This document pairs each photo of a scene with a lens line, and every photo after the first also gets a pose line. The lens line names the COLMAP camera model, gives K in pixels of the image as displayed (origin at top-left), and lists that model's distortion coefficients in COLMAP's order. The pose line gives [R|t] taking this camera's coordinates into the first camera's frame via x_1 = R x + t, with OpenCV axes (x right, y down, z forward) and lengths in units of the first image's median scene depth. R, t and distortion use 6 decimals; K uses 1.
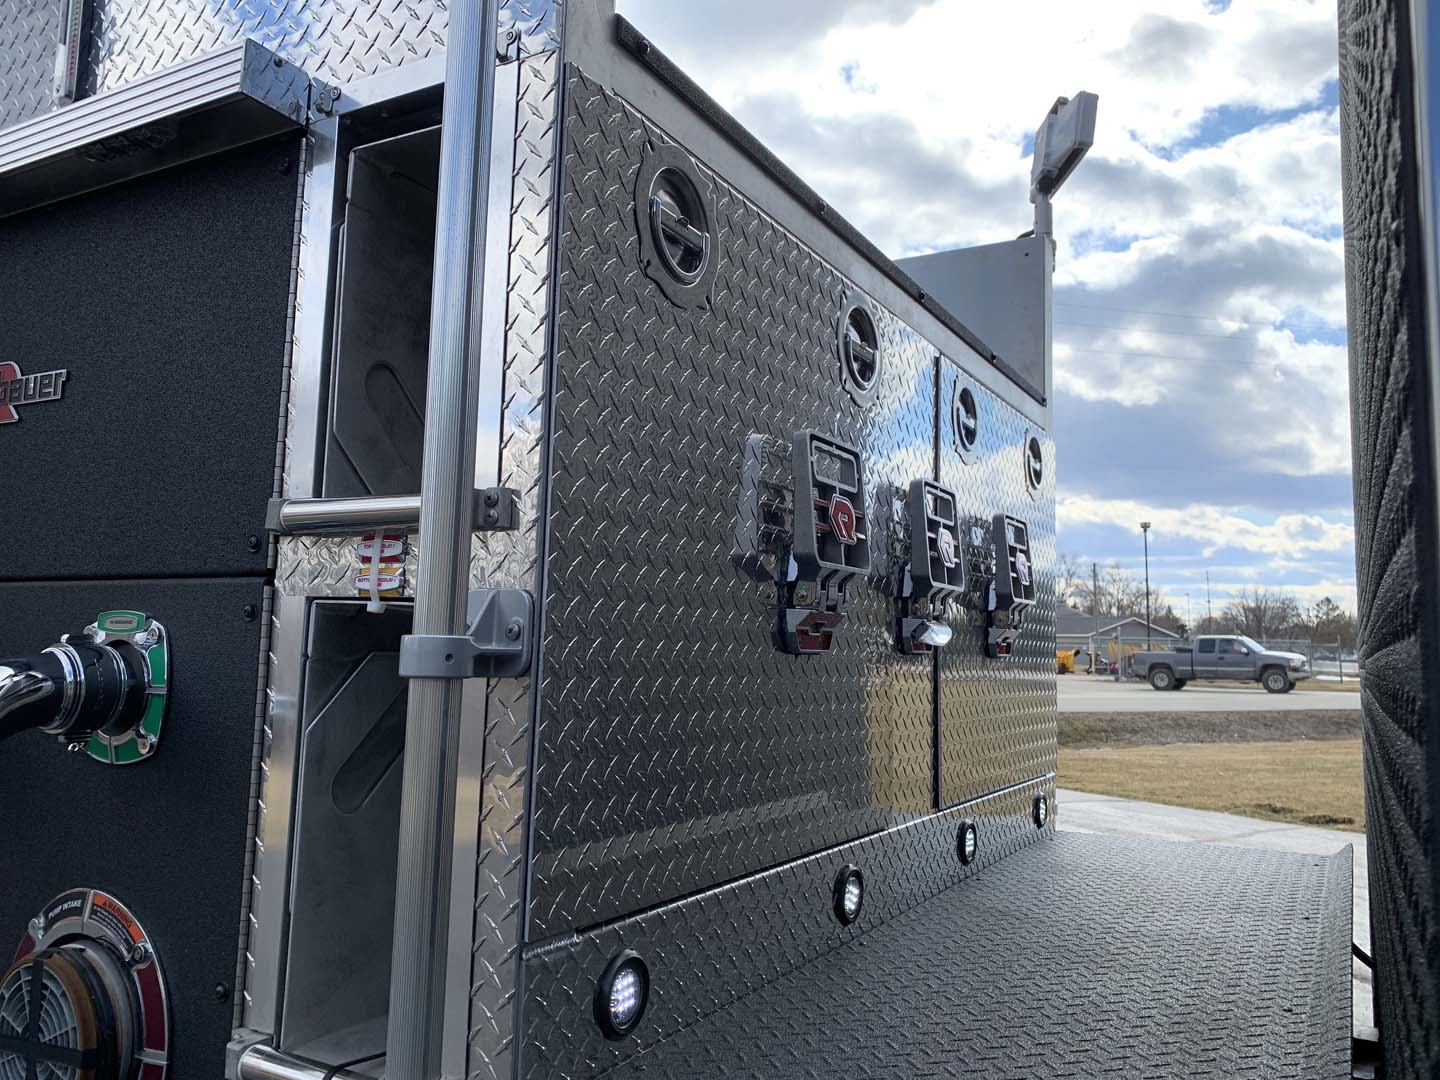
lens RADIAL K [[1093.2, 0, 720.0], [0, 1093.2, 540.0], [0, 0, 1]] dist [0.018760, -0.000508]
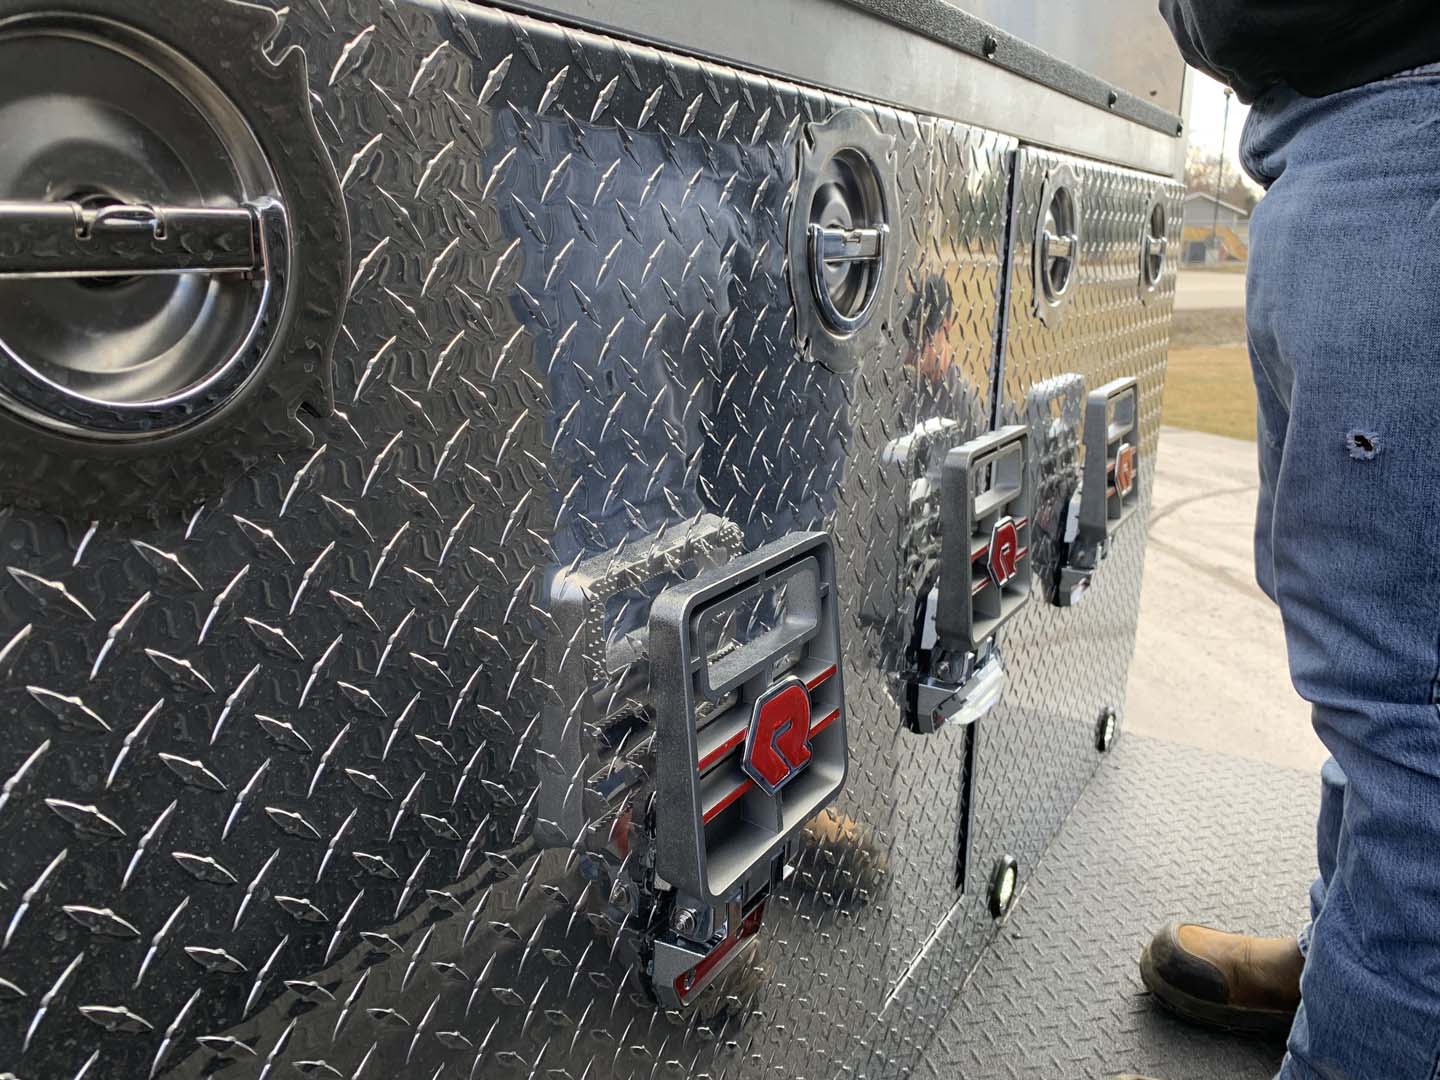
lens RADIAL K [[1093.2, 0, 720.0], [0, 1093.2, 540.0], [0, 0, 1]] dist [0.018760, -0.000508]
pose [[0.999174, -0.009593, -0.039496, 0.074370], [0.023209, 0.932398, 0.360688, -0.183390], [0.033366, -0.361306, 0.931850, 0.422543]]
